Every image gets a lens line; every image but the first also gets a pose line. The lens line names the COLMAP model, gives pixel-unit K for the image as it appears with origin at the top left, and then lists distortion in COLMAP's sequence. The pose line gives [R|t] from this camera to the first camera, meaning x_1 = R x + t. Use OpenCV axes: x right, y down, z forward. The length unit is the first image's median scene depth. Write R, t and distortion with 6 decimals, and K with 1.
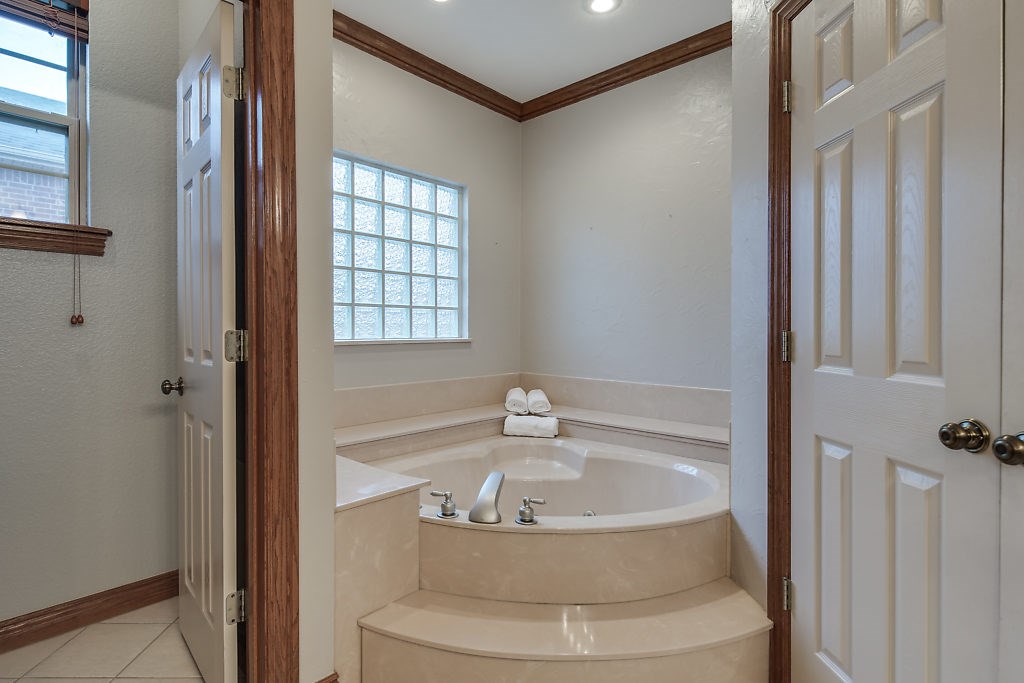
lens RADIAL K [[505.8, 0, 512.0], [0, 505.8, 337.5], [0, 0, 1]] dist [-0.006067, -0.000763]
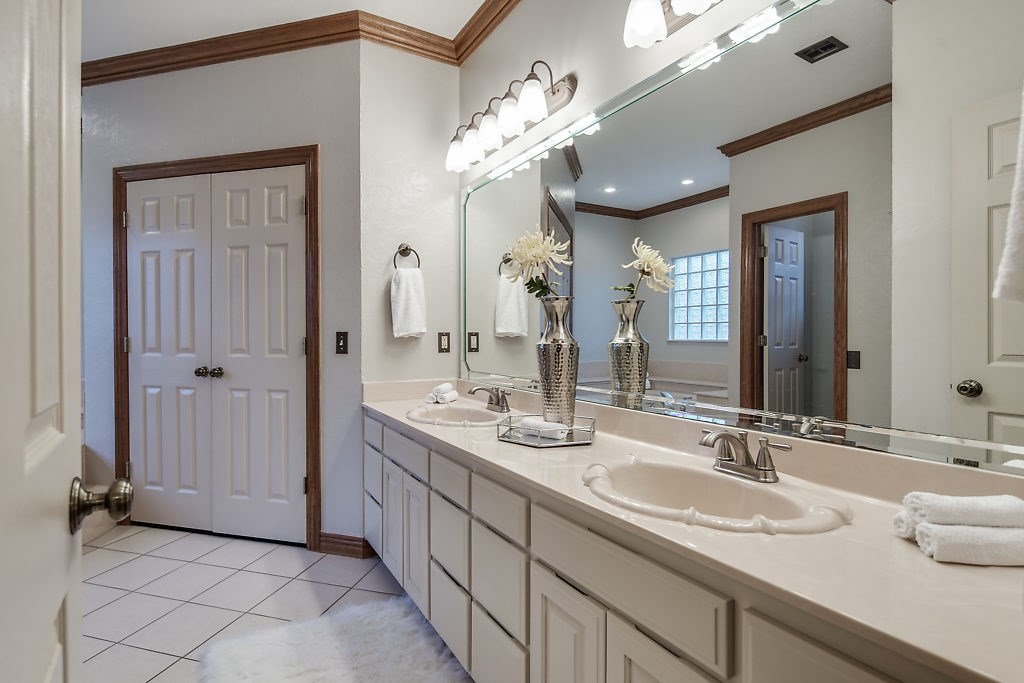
lens RADIAL K [[505.8, 0, 512.9], [0, 505.8, 341.1], [0, 0, 1]] dist [-0.006067, -0.000763]
pose [[0.310940, -0.006703, 0.950406, -1.030574], [0.009683, 0.999946, 0.003885, 0.012713], [-0.950380, 0.007995, 0.310988, -1.267535]]
